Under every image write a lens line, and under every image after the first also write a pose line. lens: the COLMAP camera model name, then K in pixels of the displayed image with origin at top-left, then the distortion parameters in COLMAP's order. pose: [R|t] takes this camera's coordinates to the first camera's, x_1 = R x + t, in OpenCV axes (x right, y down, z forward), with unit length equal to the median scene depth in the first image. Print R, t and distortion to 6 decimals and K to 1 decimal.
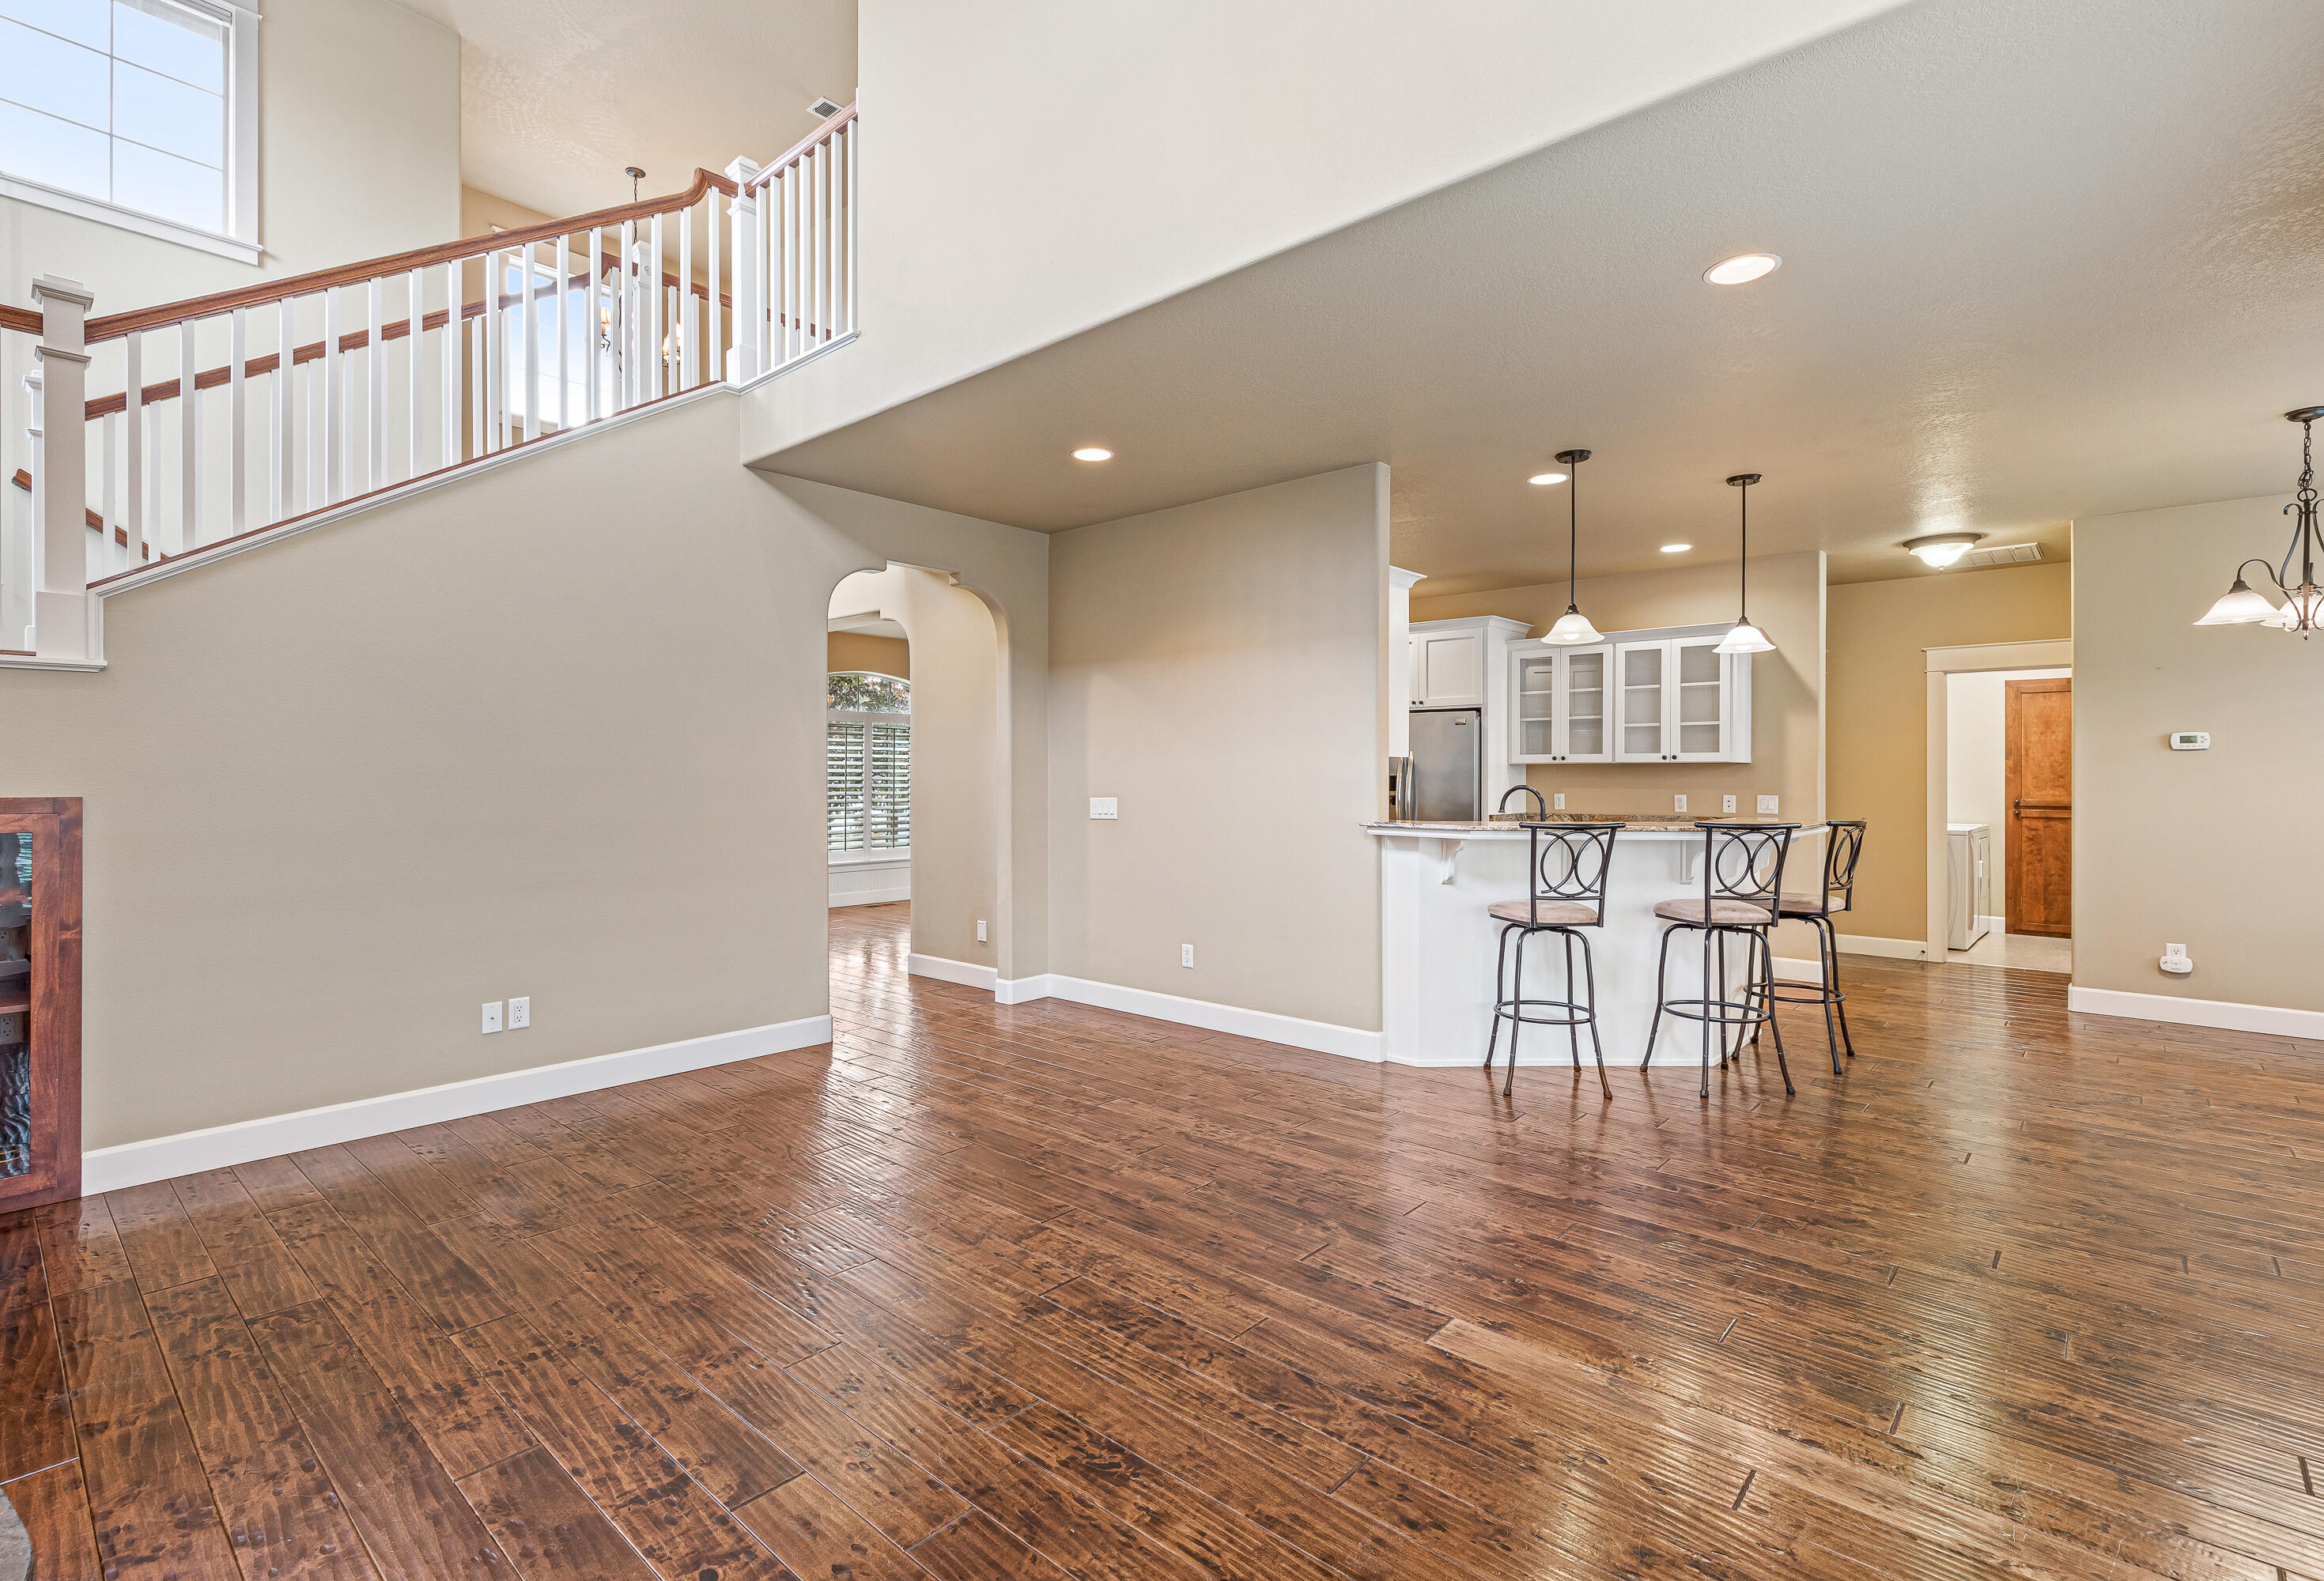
lens RADIAL K [[1077.2, 0, 1162.0], [0, 1077.2, 790.5], [0, 0, 1]] dist [0.003925, 0.000385]
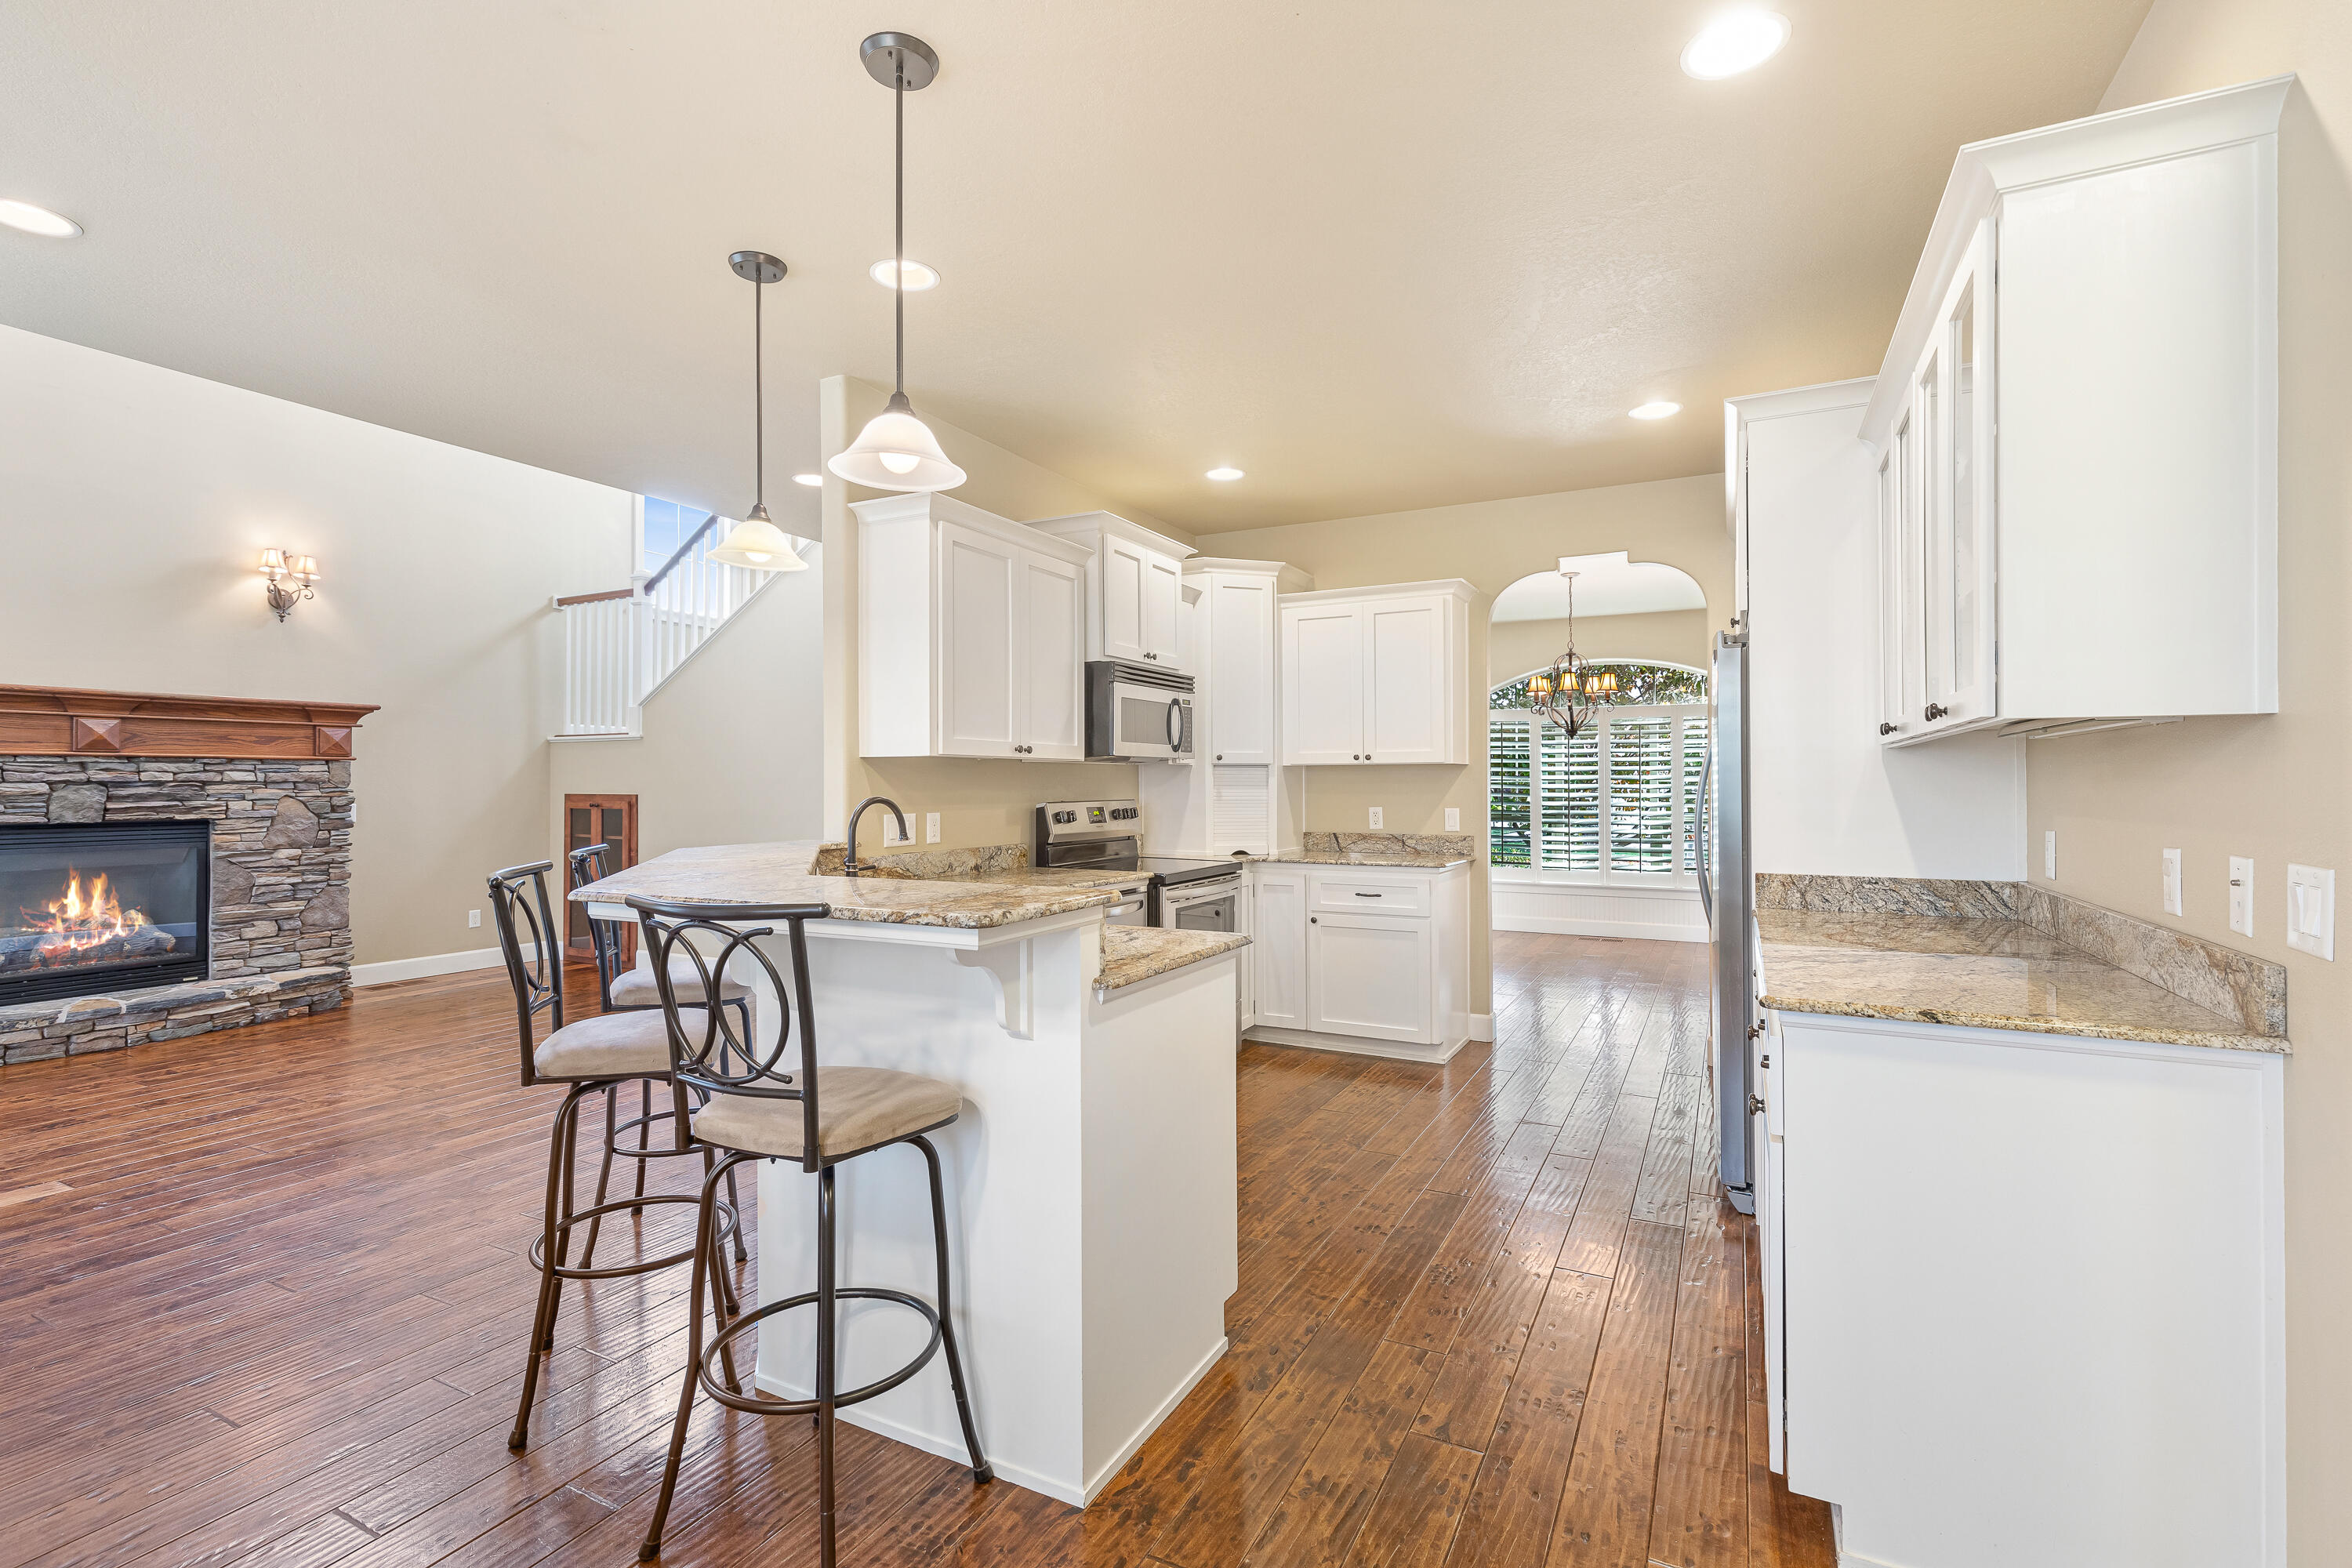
lens RADIAL K [[1066.9, 0, 1176.0], [0, 1066.9, 784.0], [0, 0, 1]] dist [0.001696, -0.000109]
pose [[0.252851, -0.004087, -0.967496, 1.437752], [-0.012817, 0.999889, -0.007574, -0.013293], [0.967420, 0.014316, 0.252771, 1.499663]]
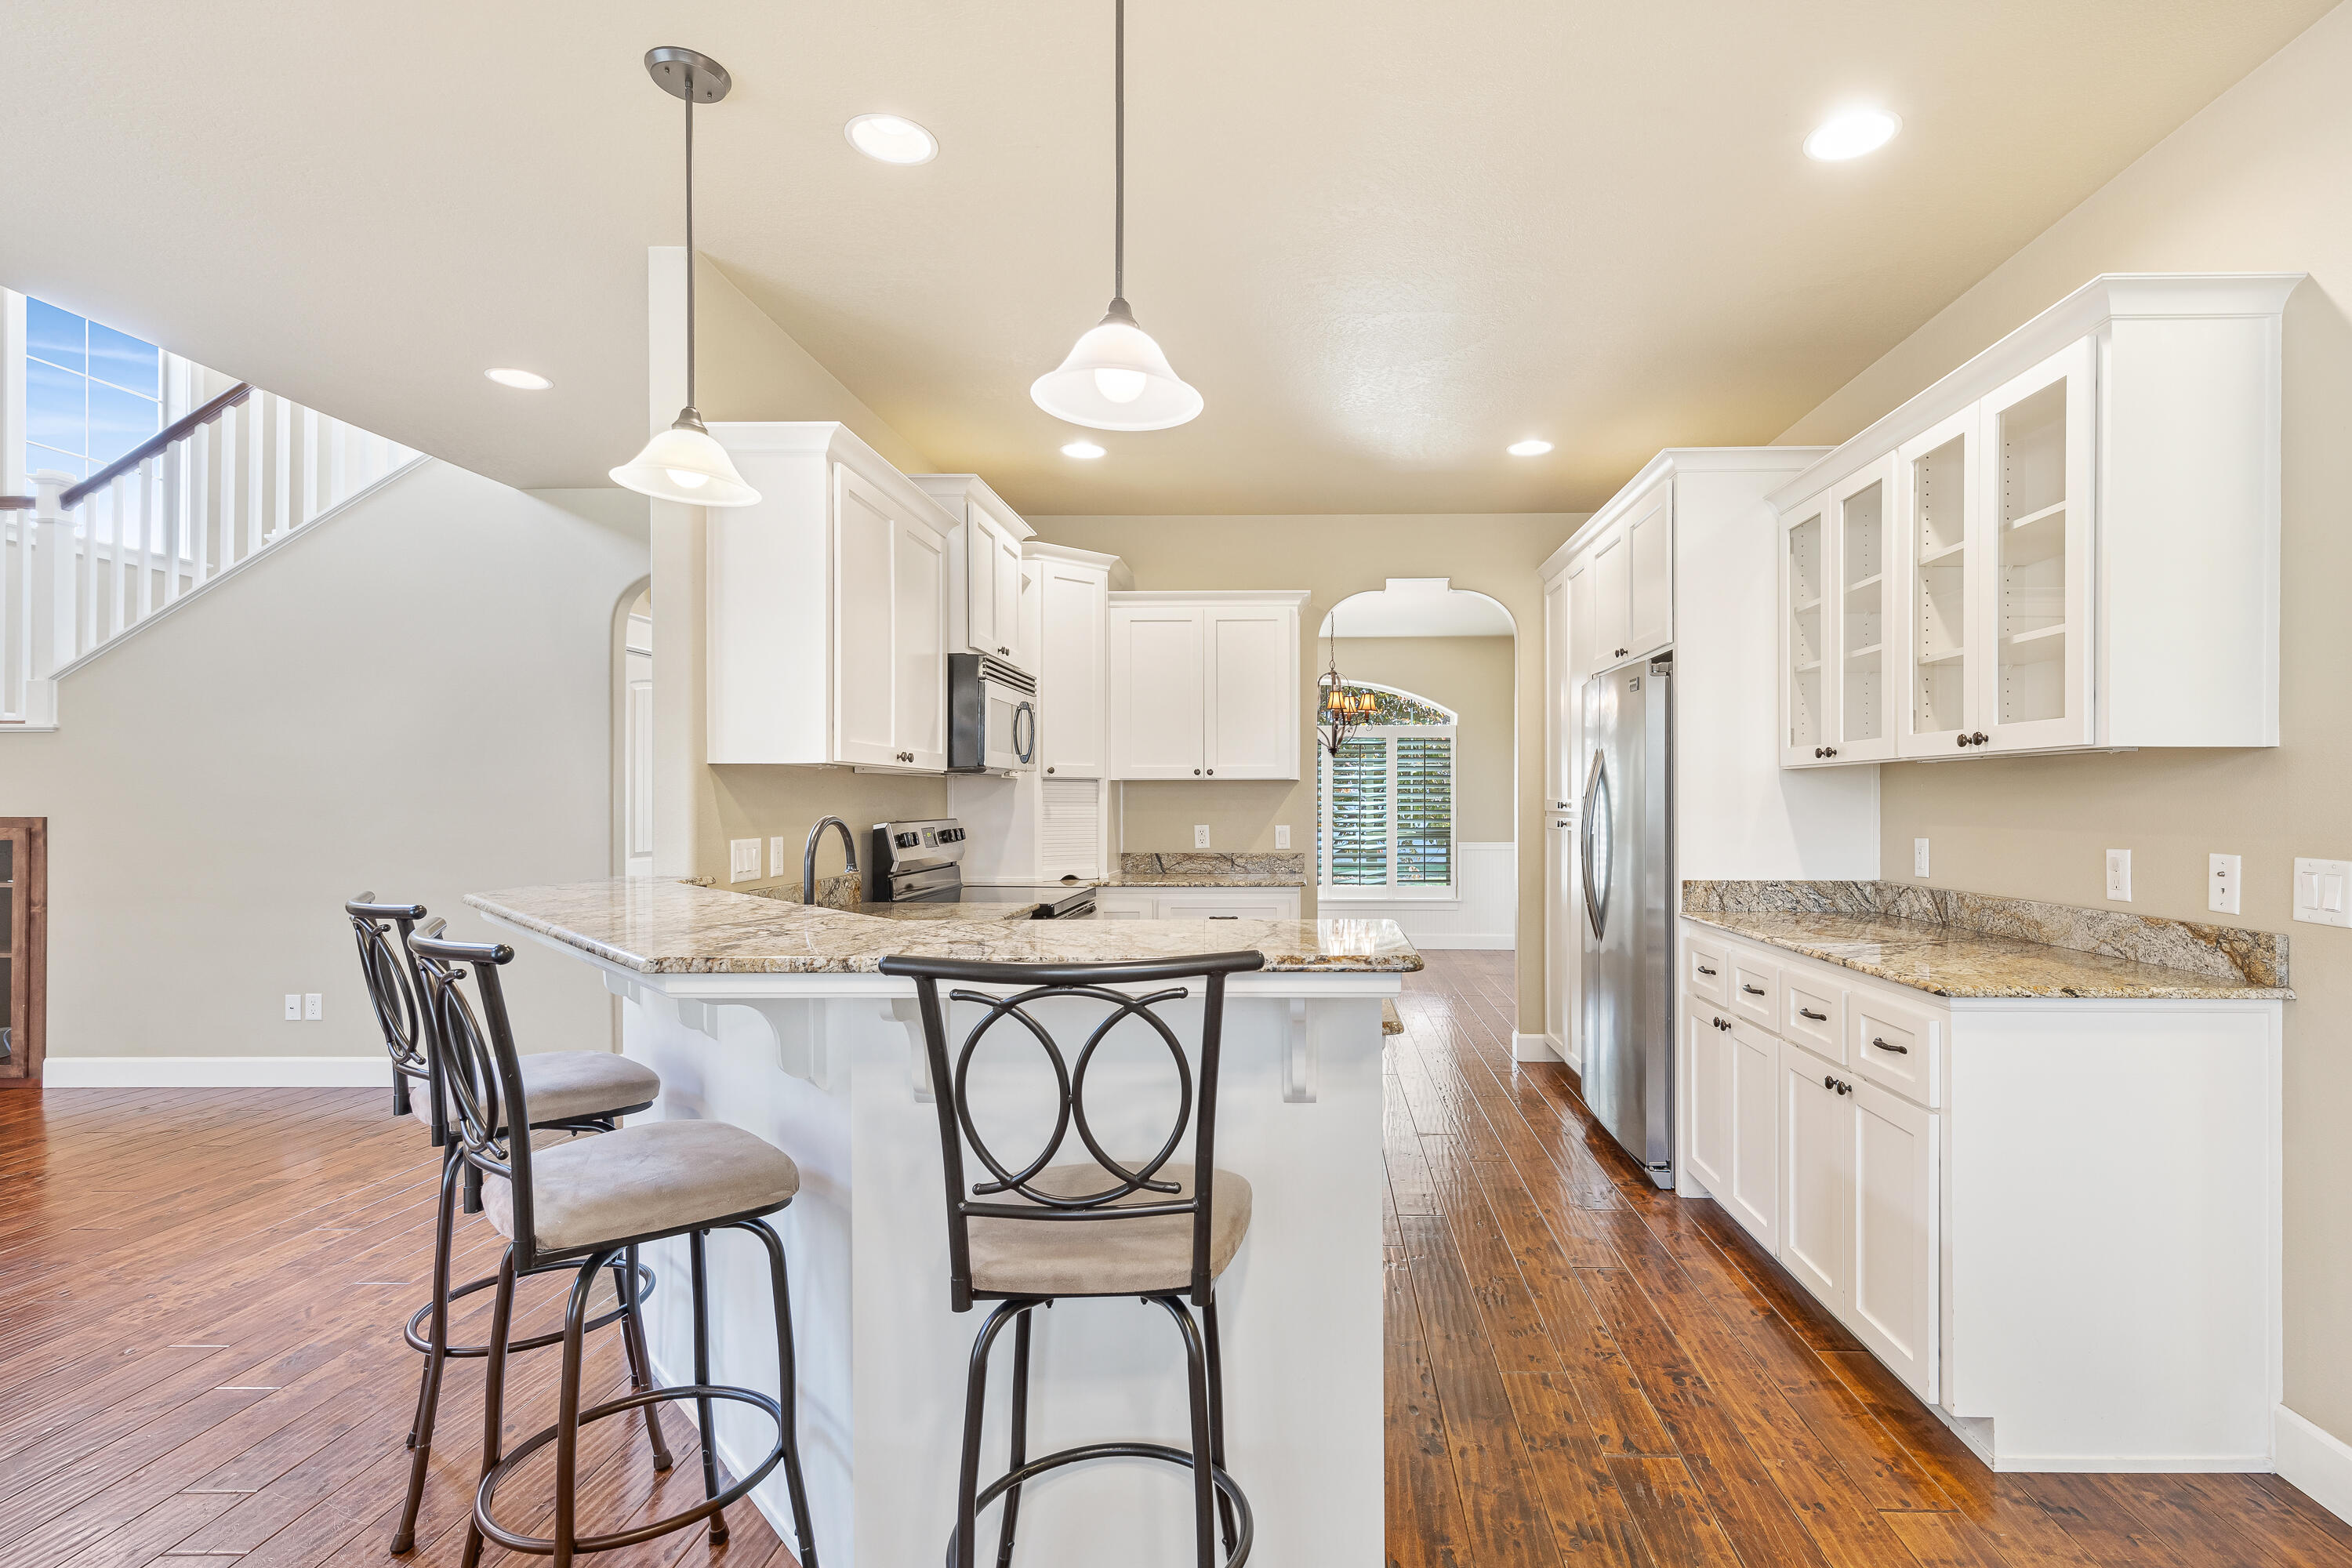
lens RADIAL K [[1126.7, 0, 1290.3], [0, 1126.7, 803.5], [0, 0, 1]] dist [0.004375, 0.000281]
pose [[0.655320, -0.002579, -0.755347, 1.253022], [-0.008348, 0.999908, -0.010657, -0.009022], [0.755305, 0.013290, 0.655239, 1.242978]]
